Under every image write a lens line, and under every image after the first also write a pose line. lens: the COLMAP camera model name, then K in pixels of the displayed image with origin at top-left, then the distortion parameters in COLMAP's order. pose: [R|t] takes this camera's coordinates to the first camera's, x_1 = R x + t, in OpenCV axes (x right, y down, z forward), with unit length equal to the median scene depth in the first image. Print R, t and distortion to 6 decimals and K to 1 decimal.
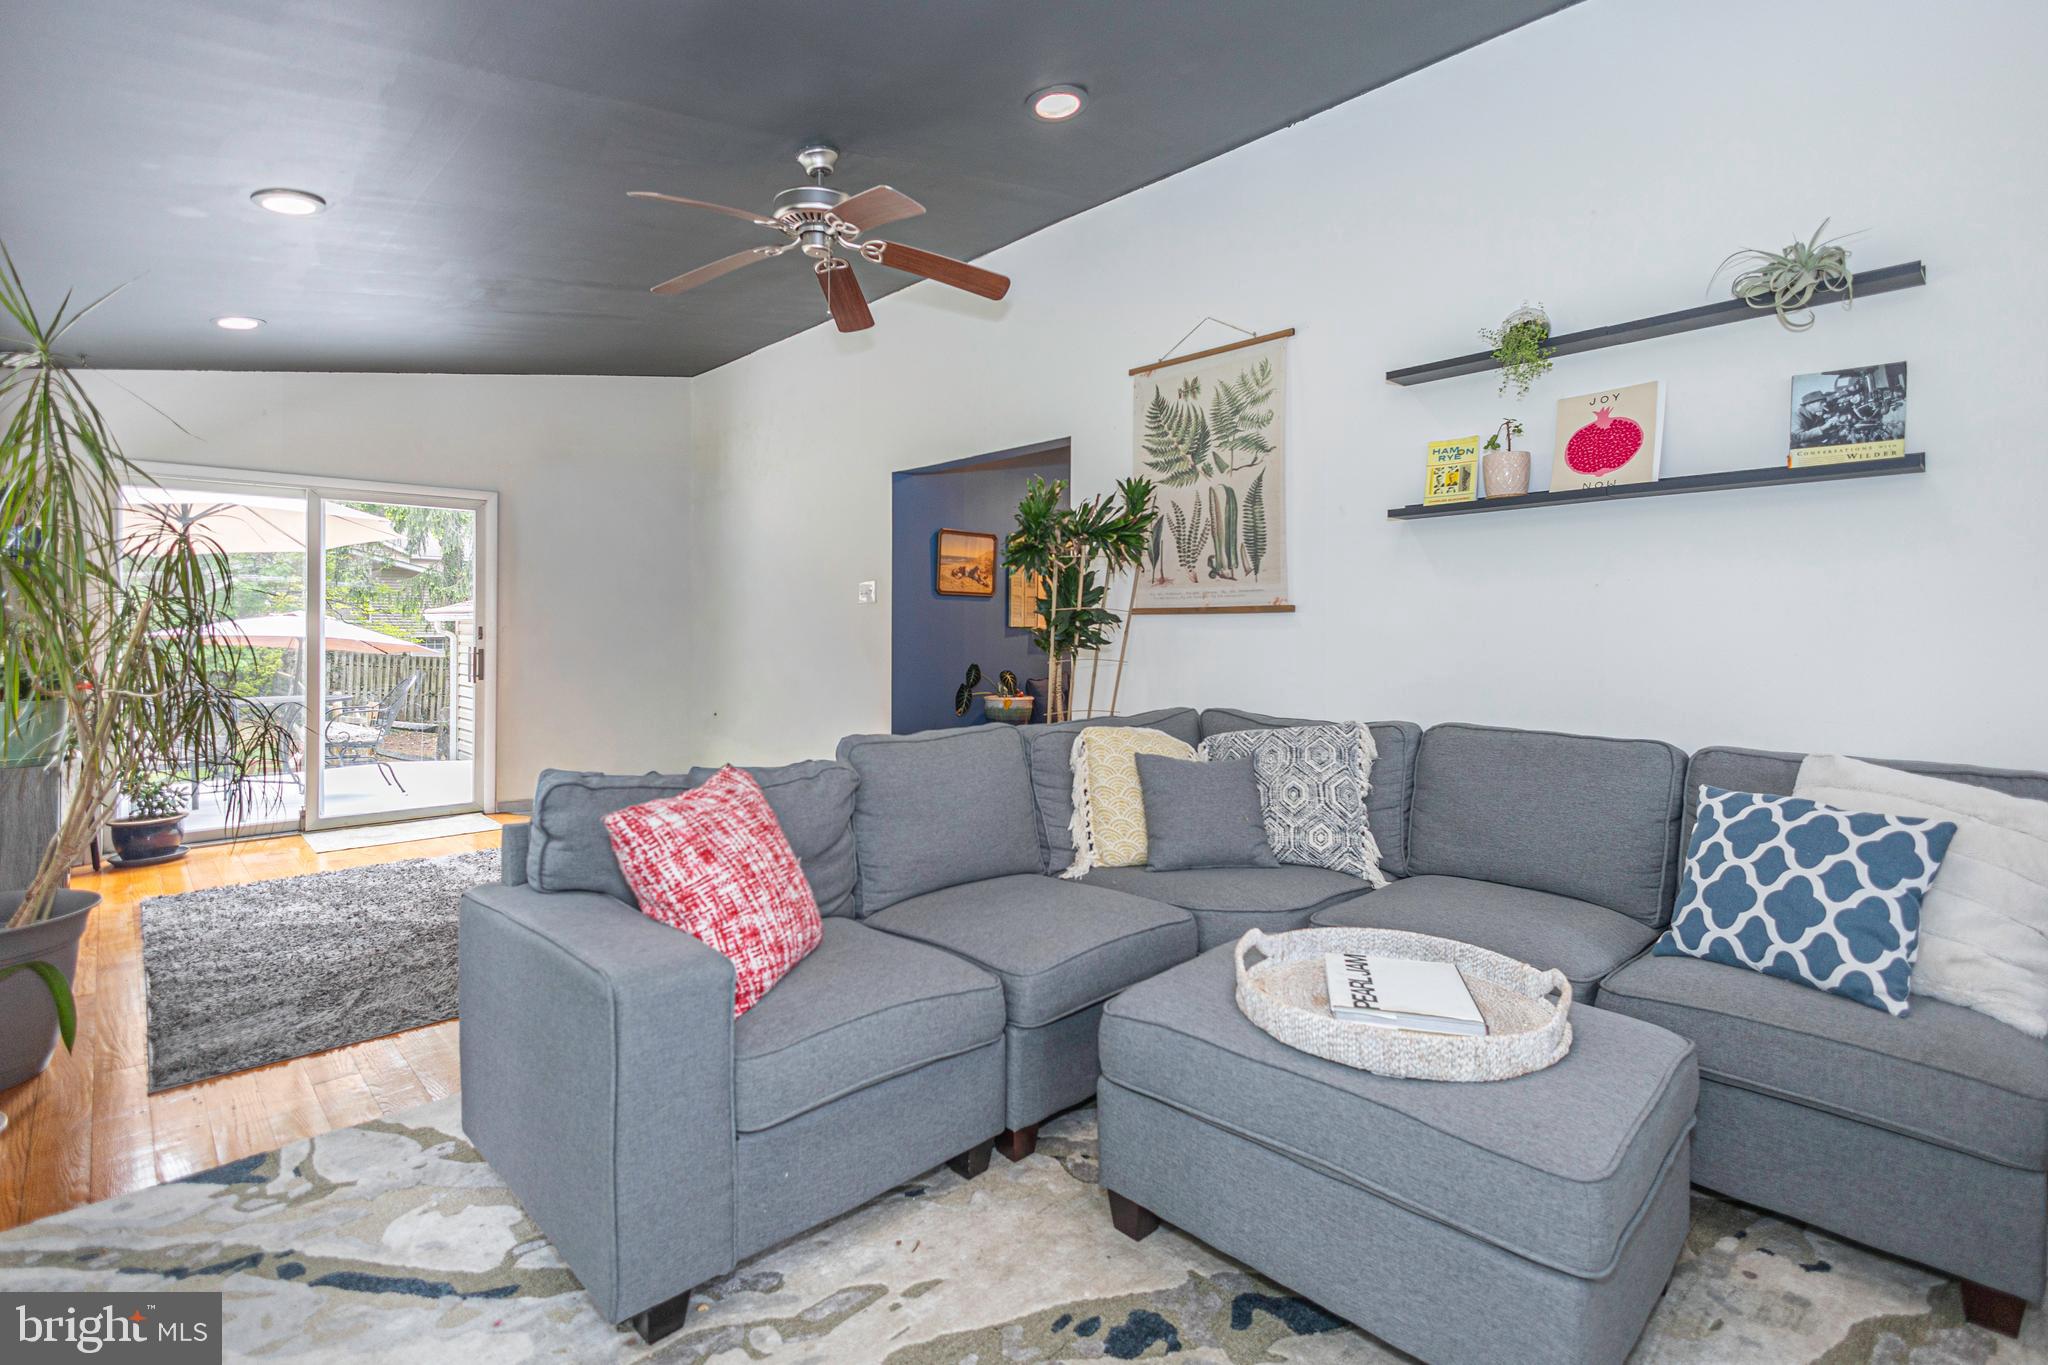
lens RADIAL K [[944.6, 0, 1049.2], [0, 944.6, 641.2], [0, 0, 1]] dist [0.008834, -0.002516]
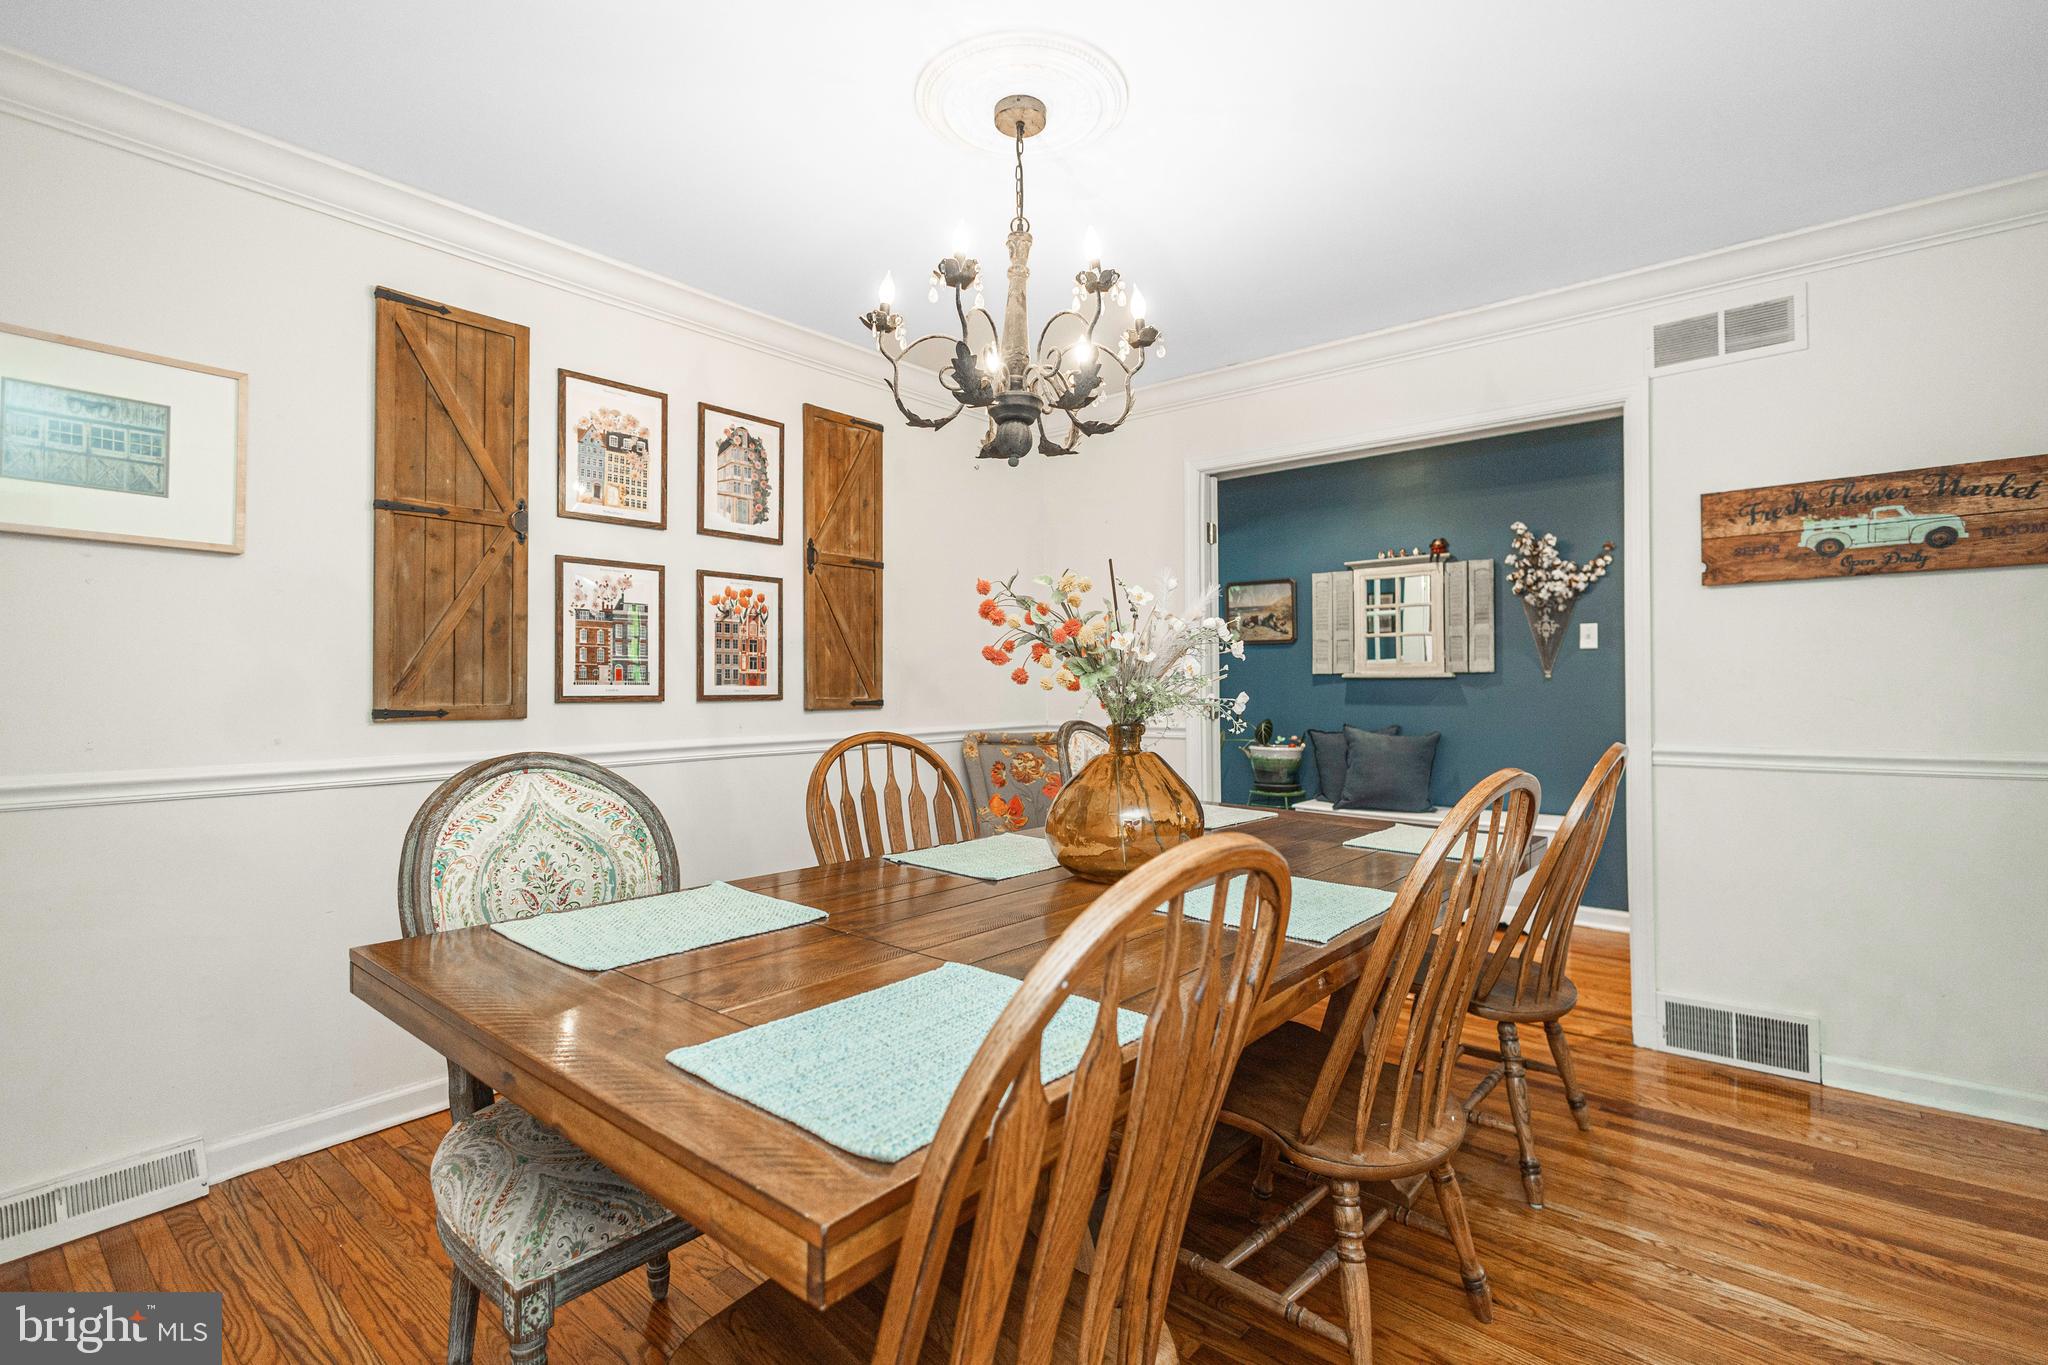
lens RADIAL K [[944.6, 0, 1023.7], [0, 944.6, 680.8], [0, 0, 1]] dist [0.008834, -0.002516]
pose [[0.089217, -0.014550, -0.995906, 0.894251], [0.001463, 0.999894, -0.014477, 0.005493], [0.996011, -0.000165, 0.089229, 0.652852]]
